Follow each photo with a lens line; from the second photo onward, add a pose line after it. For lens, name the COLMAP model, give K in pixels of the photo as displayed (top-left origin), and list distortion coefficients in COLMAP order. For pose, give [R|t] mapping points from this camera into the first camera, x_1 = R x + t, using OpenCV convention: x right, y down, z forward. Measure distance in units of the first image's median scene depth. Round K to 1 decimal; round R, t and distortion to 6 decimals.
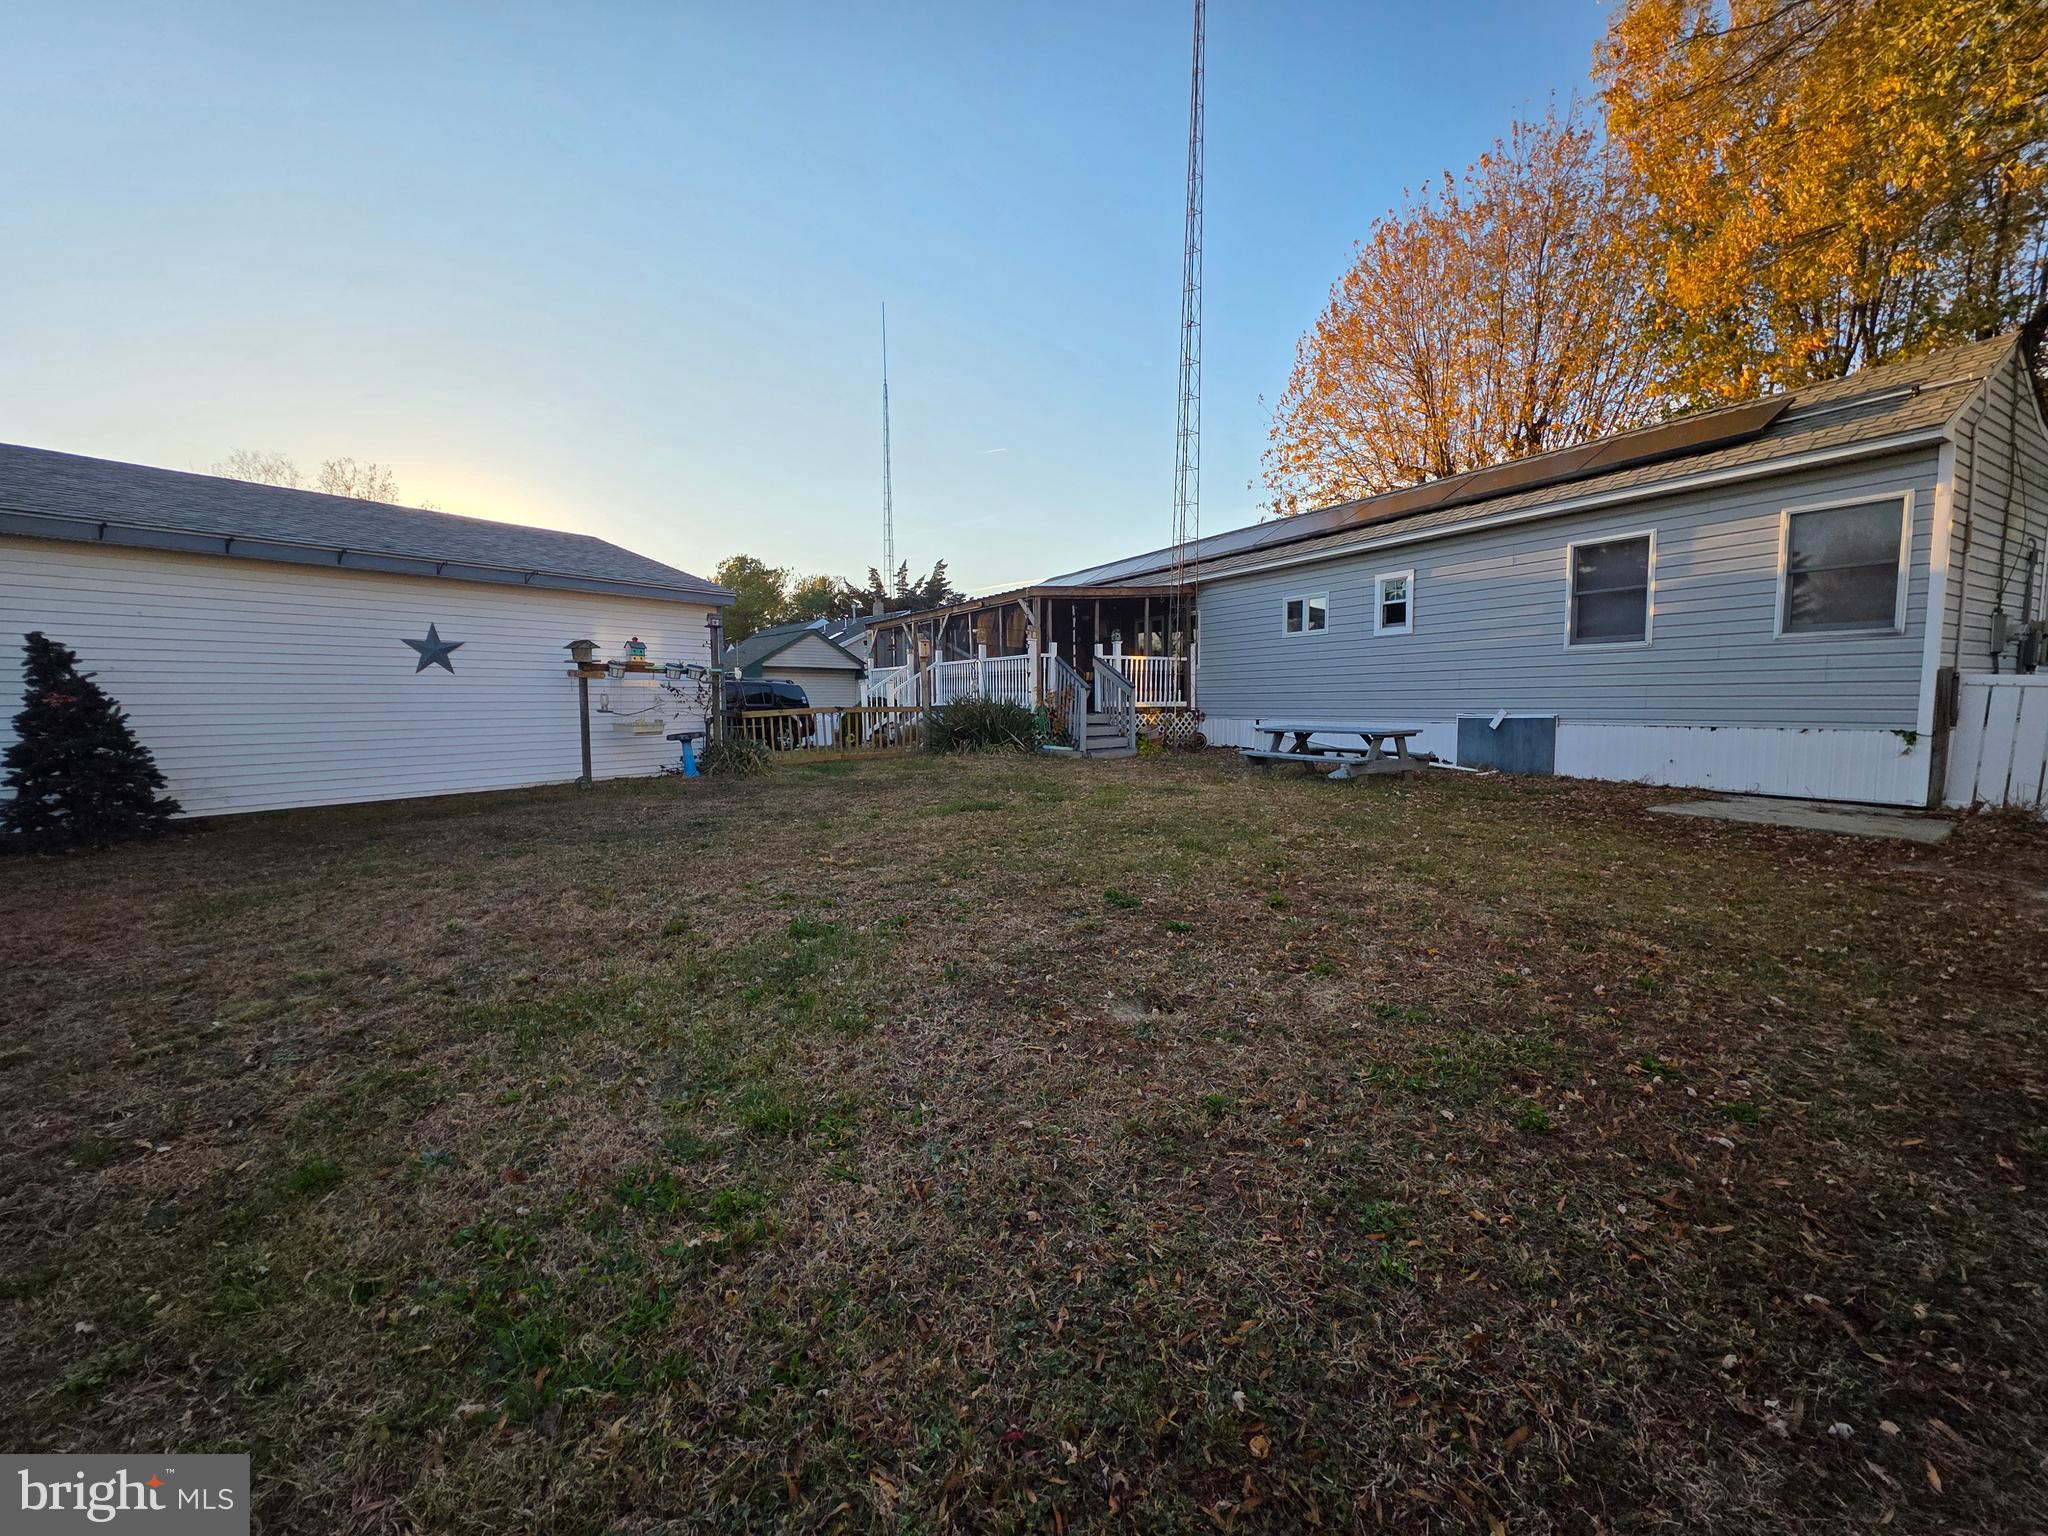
lens RADIAL K [[812.8, 0, 1021.9], [0, 812.8, 759.9], [0, 0, 1]] dist [0.003314, 0.000023]
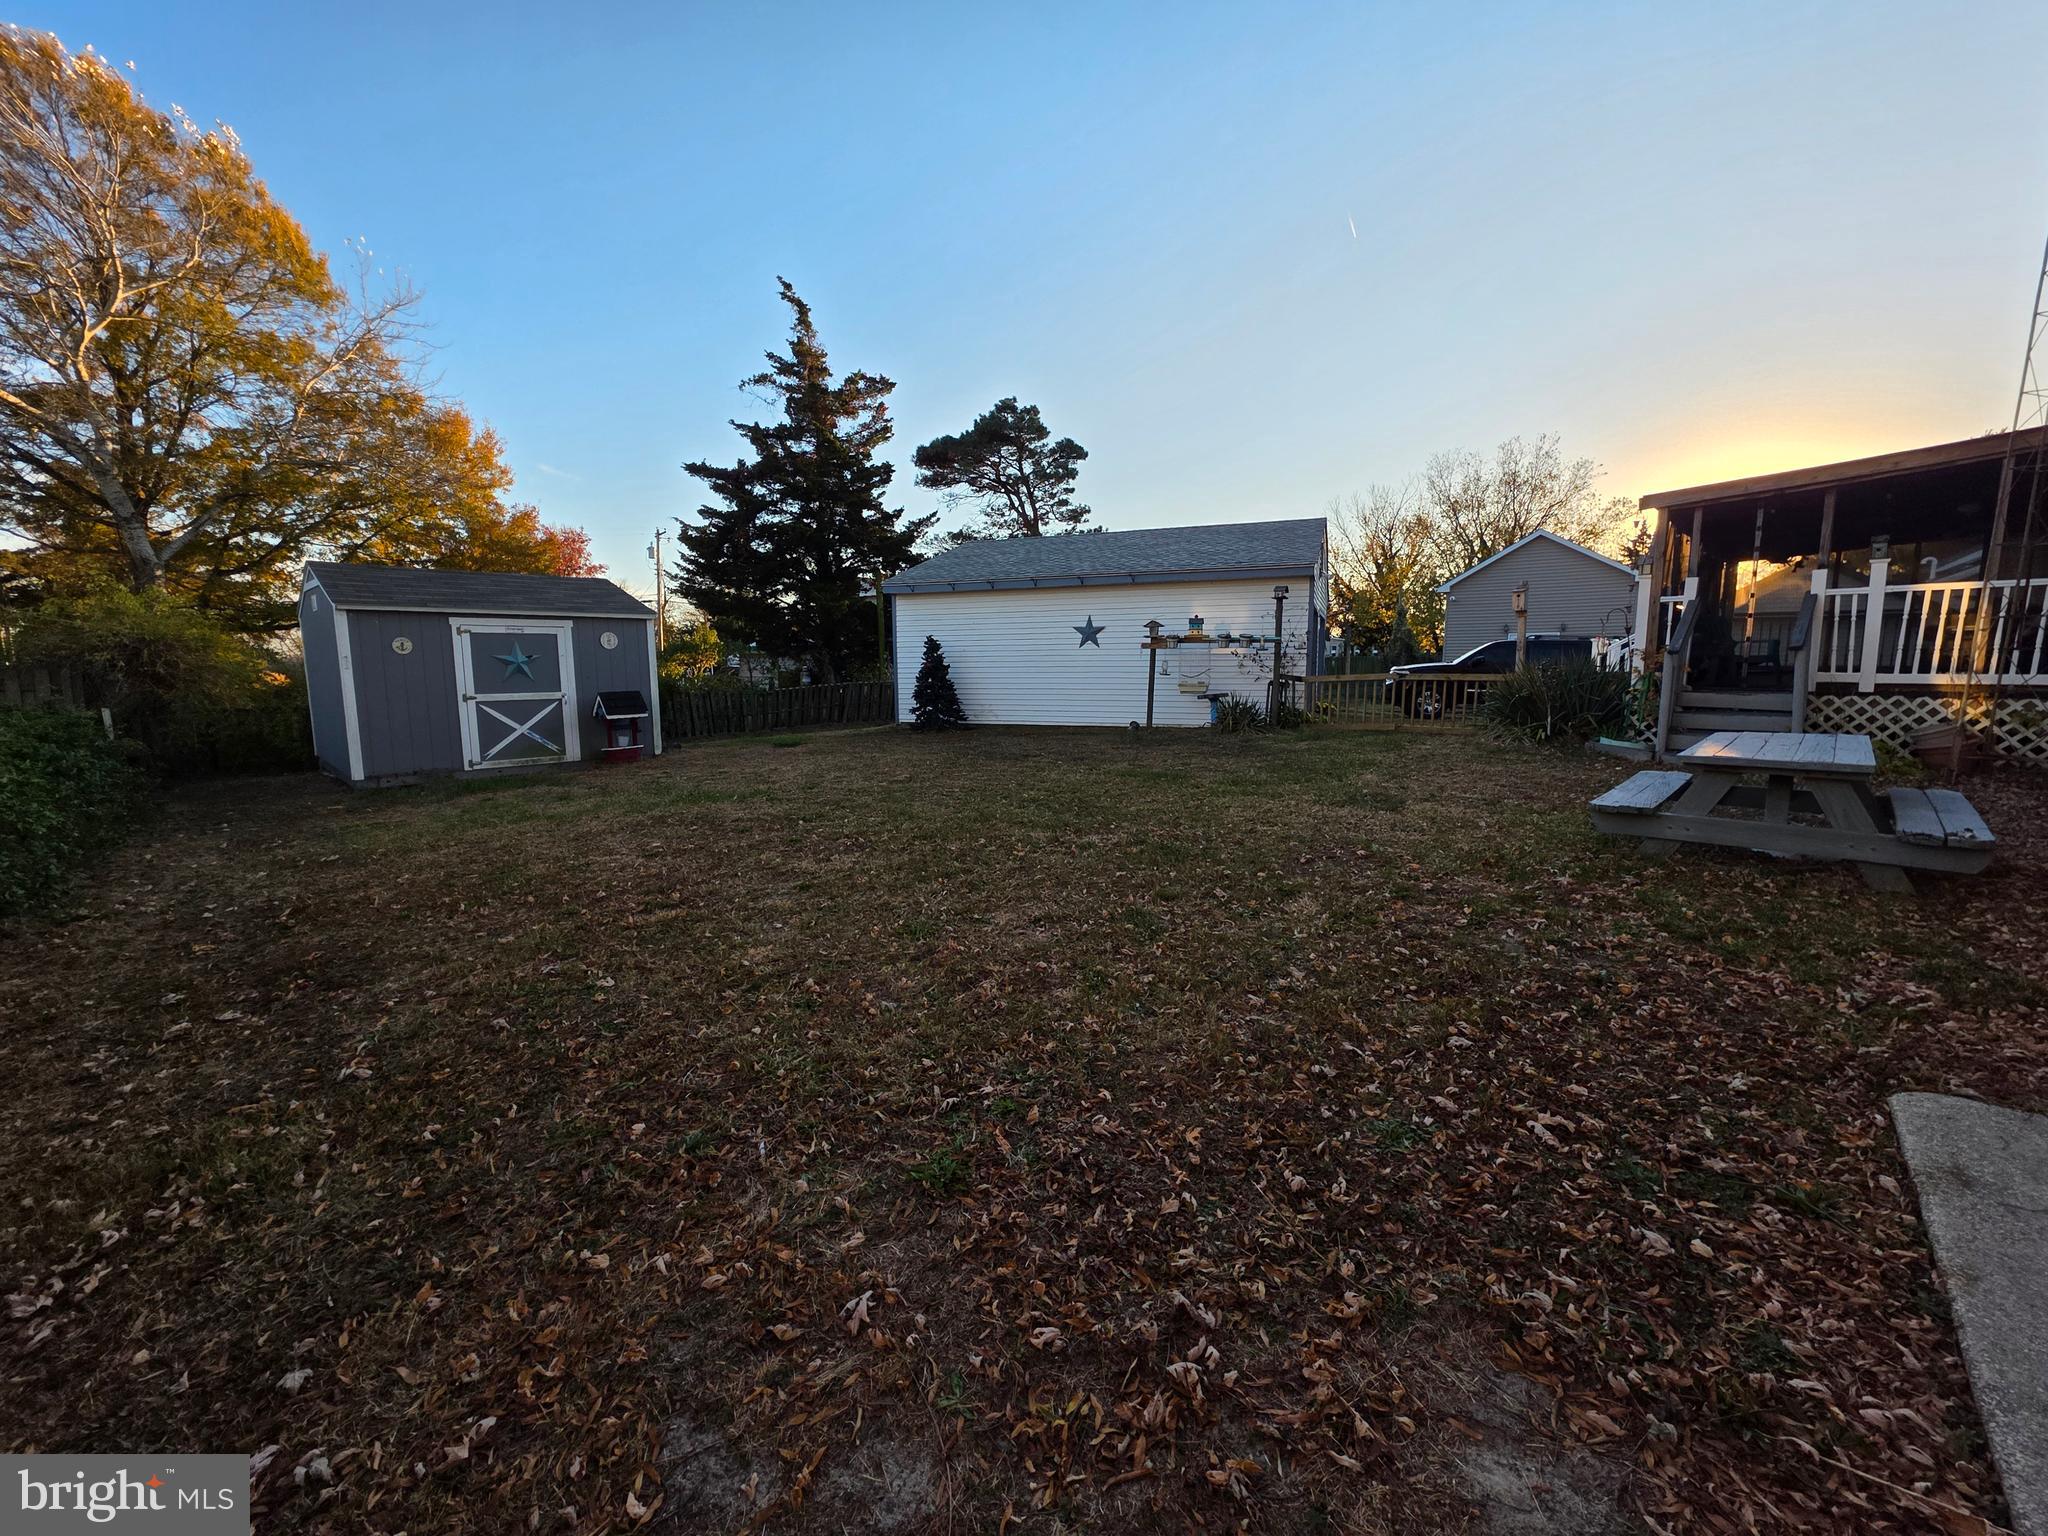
lens RADIAL K [[812.8, 0, 1021.9], [0, 812.8, 759.9], [0, 0, 1]] dist [0.003314, 0.000023]
pose [[0.241816, 0.123598, -0.962418, 0.713736], [-0.065994, 0.991652, 0.110771, -0.052845], [0.968075, 0.036727, 0.247955, 0.460357]]
